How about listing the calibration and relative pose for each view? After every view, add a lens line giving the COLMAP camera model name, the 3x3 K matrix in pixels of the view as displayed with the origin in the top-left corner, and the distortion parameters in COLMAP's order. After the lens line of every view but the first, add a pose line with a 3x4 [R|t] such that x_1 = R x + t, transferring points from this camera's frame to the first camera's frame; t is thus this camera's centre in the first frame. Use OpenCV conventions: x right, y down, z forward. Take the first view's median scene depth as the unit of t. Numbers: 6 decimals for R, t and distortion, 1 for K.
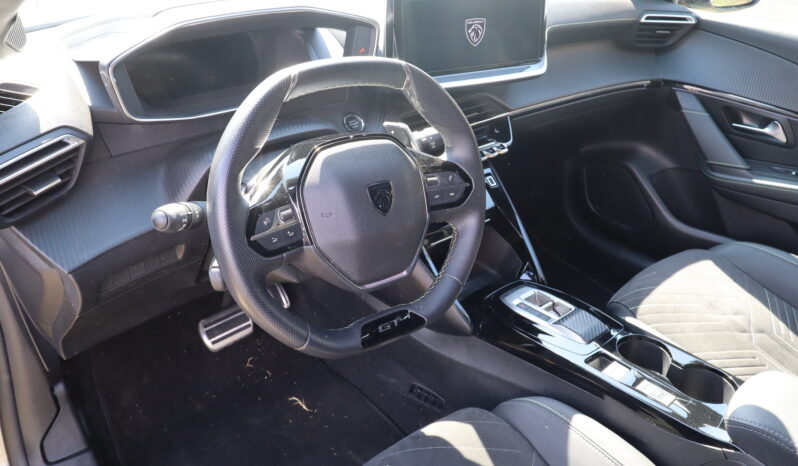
lens RADIAL K [[635.7, 0, 399.0], [0, 635.7, 233.0], [0, 0, 1]] dist [-0.001747, 0.001272]
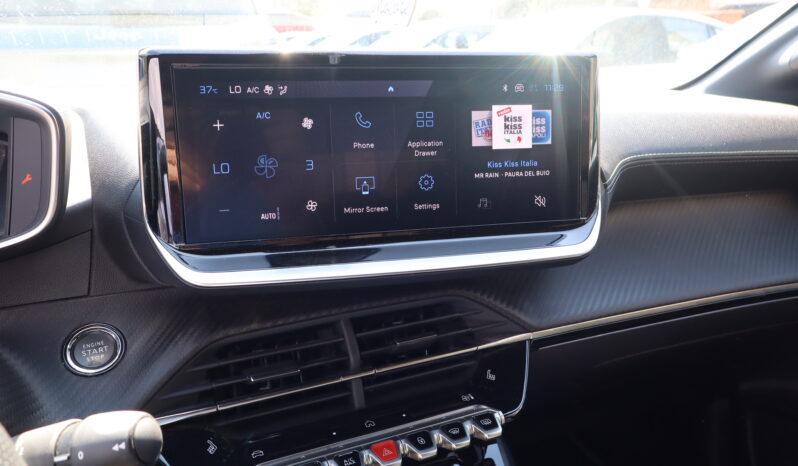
lens RADIAL K [[622.8, 0, 416.4], [0, 622.8, 240.2], [0, 0, 1]] dist [-0.001937, -0.002017]
pose [[0.967324, 0.038208, -0.250647, 0.207515], [-0.098329, 0.967743, -0.231959, -0.146460], [0.233699, 0.249025, 0.939878, 0.563661]]
